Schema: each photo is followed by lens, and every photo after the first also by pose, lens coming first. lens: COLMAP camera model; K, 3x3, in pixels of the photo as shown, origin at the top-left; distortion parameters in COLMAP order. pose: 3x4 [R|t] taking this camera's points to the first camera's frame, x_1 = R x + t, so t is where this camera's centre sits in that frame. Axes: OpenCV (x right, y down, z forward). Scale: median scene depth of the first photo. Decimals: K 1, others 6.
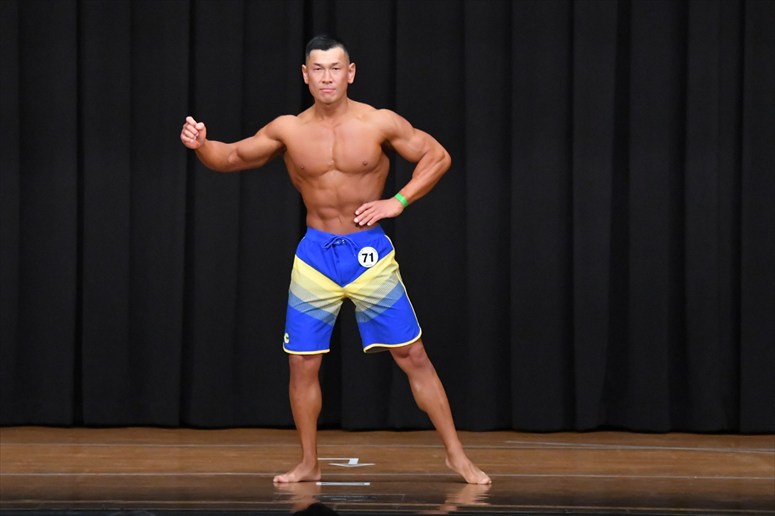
lens RADIAL K [[5107.2, 0, 388.0], [0, 5107.2, 258.0], [0, 0, 1]] dist [1.575902, 14.088646]
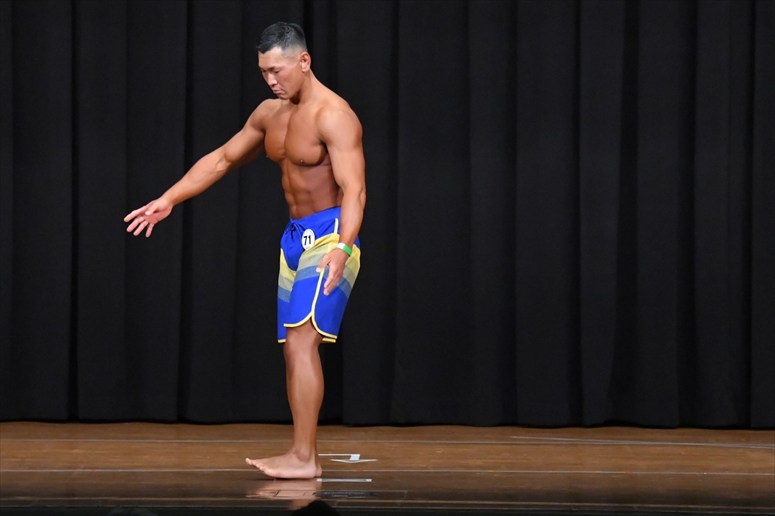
lens RADIAL K [[4394.9, 0, 388.4], [0, 4394.9, 259.0], [0, 0, 1]] dist [1.047686, 13.848810]
pose [[0.999957, -0.000599, -0.009205, 0.007407], [0.000551, 0.999986, -0.005305, 0.006335], [0.009208, 0.005300, 0.999944, 0.159100]]
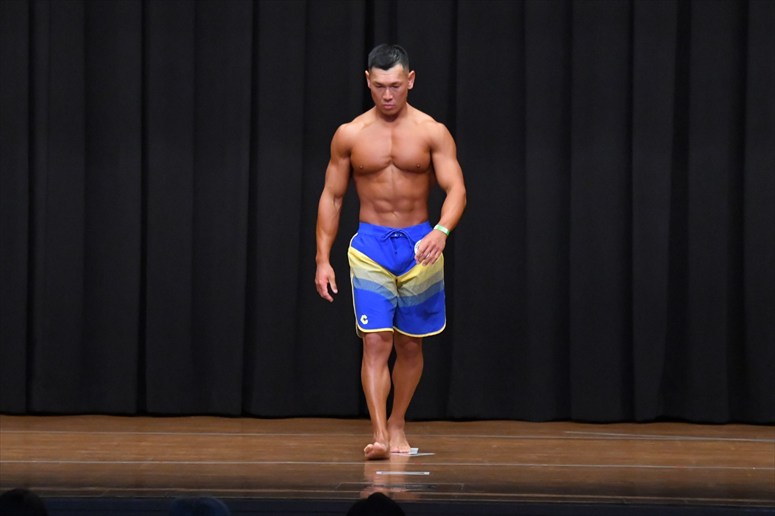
lens RADIAL K [[5150.6, 0, 387.1], [0, 5150.6, 257.9], [0, 0, 1]] dist [1.656198, 4.441706]
pose [[0.999920, 0.002720, -0.012376, 0.000570], [-0.002692, 0.999994, 0.002255, -0.000612], [0.012382, -0.002222, 0.999921, -0.017521]]
